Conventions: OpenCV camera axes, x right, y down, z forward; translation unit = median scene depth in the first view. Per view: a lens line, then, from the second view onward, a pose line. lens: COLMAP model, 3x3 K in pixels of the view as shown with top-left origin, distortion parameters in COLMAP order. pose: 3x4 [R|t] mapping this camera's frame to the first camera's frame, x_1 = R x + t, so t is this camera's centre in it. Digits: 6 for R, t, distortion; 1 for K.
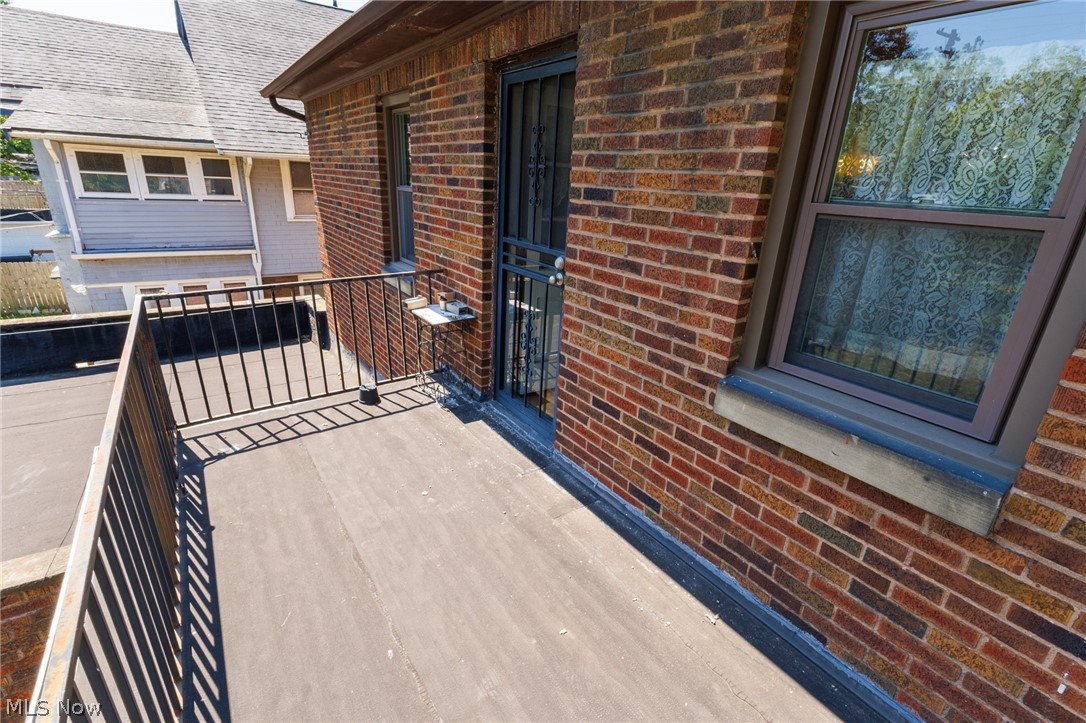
lens RADIAL K [[493.8, 0, 547.5], [0, 493.8, 358.5], [0, 0, 1]] dist [0.000875, 0.000462]
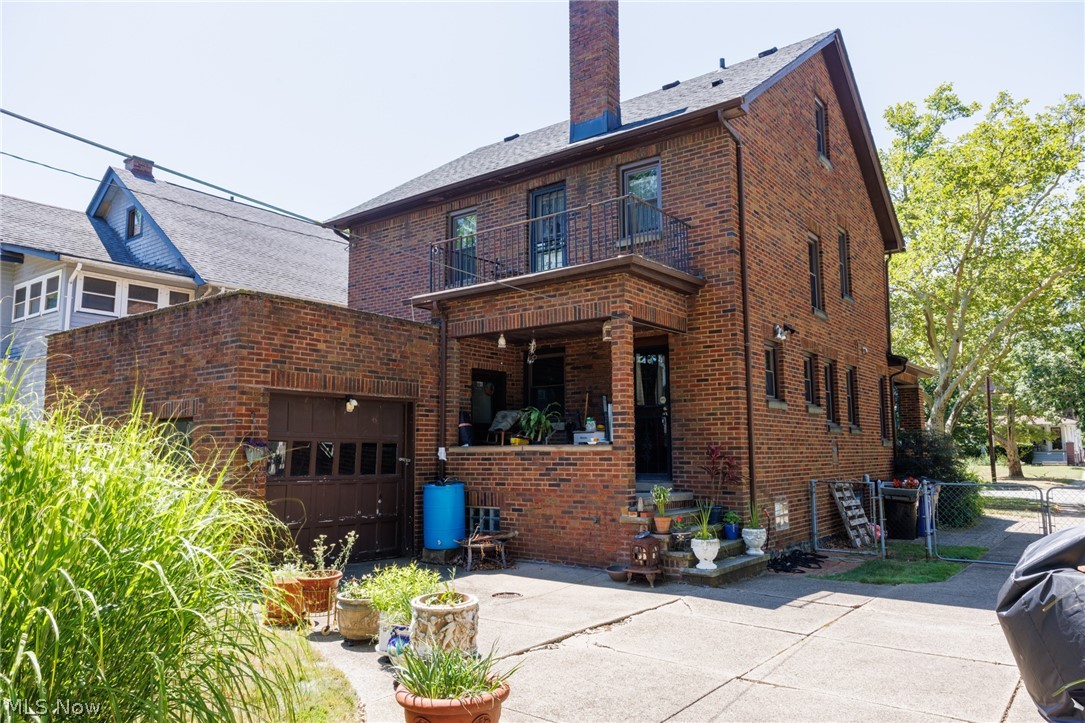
lens RADIAL K [[731.8, 0, 545.2], [0, 731.8, 363.3], [0, 0, 1]] dist [-0.003175, -0.001366]
pose [[0.956689, -0.010009, 0.290938, -0.701510], [0.137859, 0.895816, -0.422502, 1.200752], [-0.256399, 0.444312, 0.858398, -1.281149]]
